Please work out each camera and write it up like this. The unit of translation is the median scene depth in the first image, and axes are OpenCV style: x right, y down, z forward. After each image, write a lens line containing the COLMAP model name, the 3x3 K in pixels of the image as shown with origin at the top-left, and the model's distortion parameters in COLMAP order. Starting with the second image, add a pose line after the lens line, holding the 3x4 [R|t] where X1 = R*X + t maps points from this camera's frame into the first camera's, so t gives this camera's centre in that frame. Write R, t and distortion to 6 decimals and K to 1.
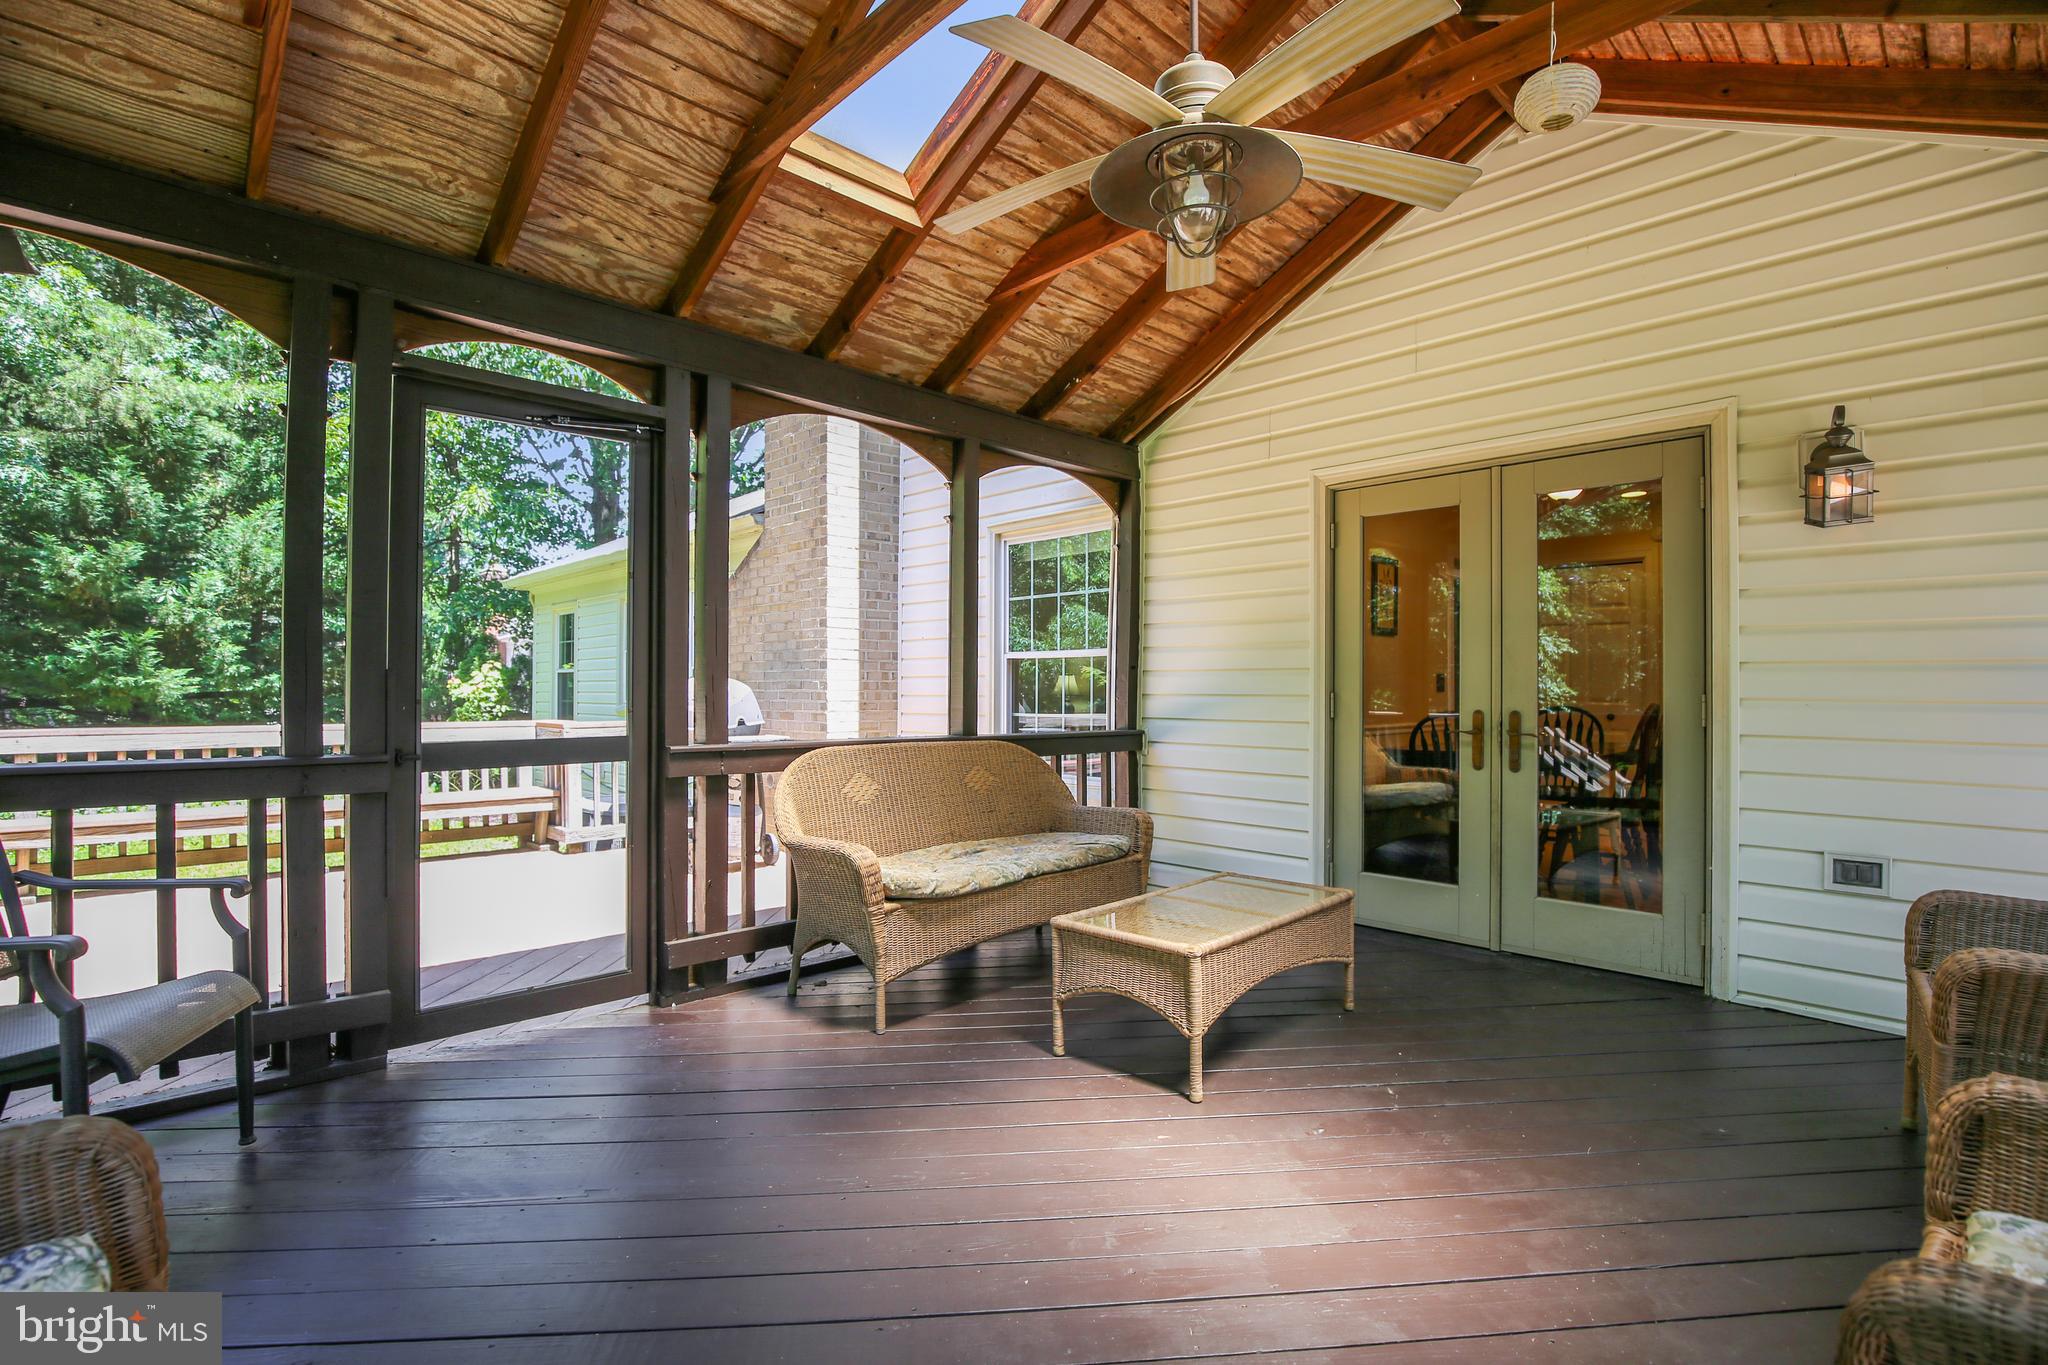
lens RADIAL K [[943.9, 0, 1024.0], [0, 943.9, 682.5], [0, 0, 1]] dist [0.002528, 0.000464]
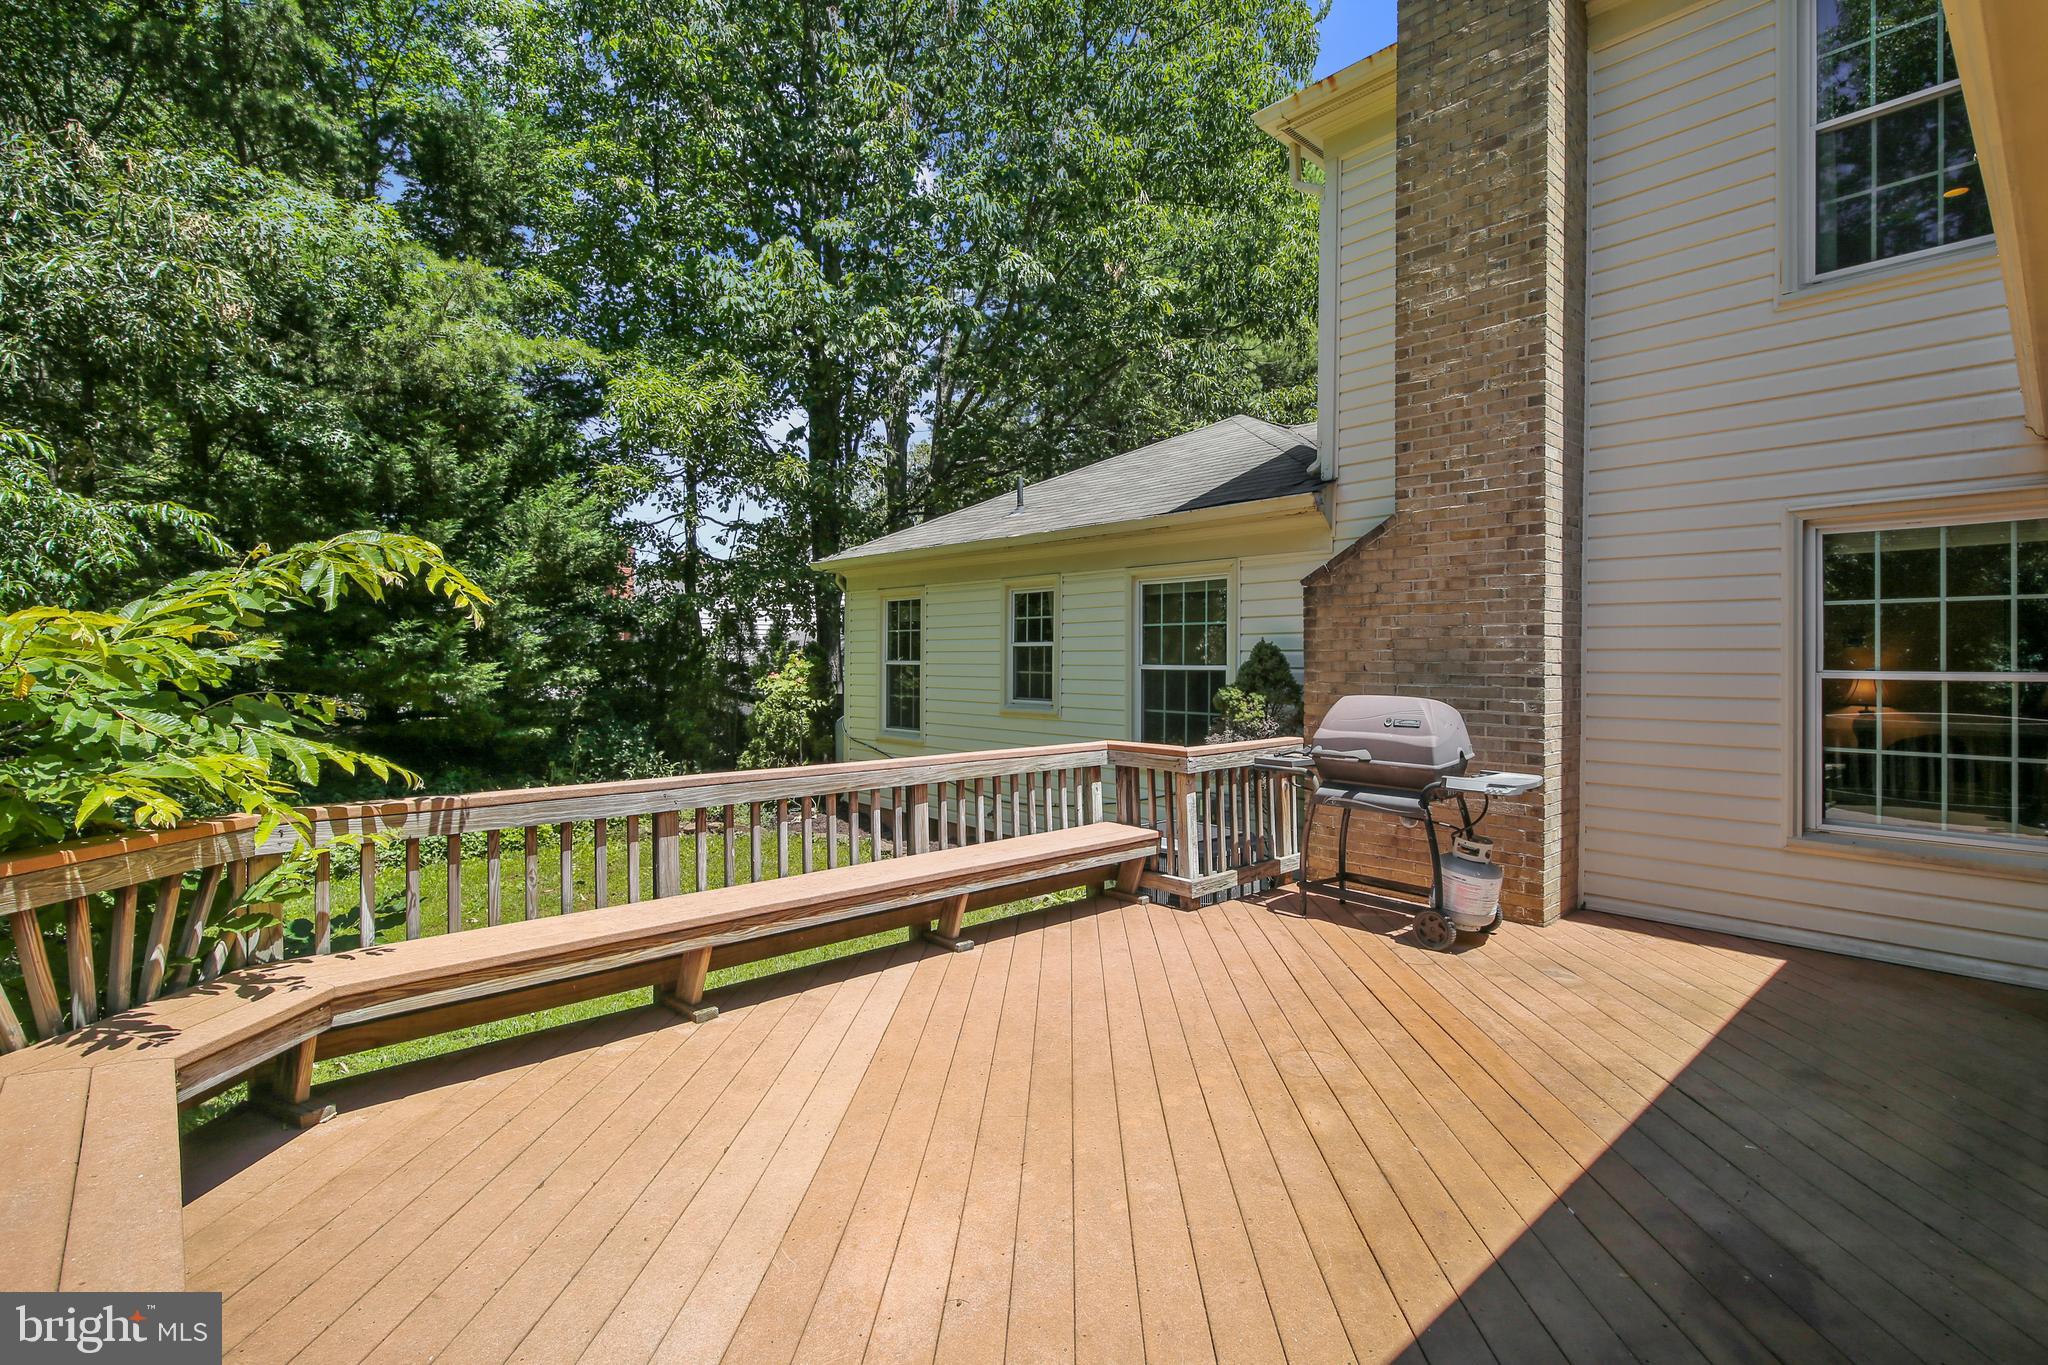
lens RADIAL K [[939.1, 0, 1075.8], [0, 939.1, 663.7], [0, 0, 1]] dist [0.017079, 0.000042]
pose [[0.999995, -0.000998, 0.003048, -0.372172], [0.000949, 0.999871, 0.016006, -0.029312], [-0.003064, -0.016003, 0.999867, 0.119622]]
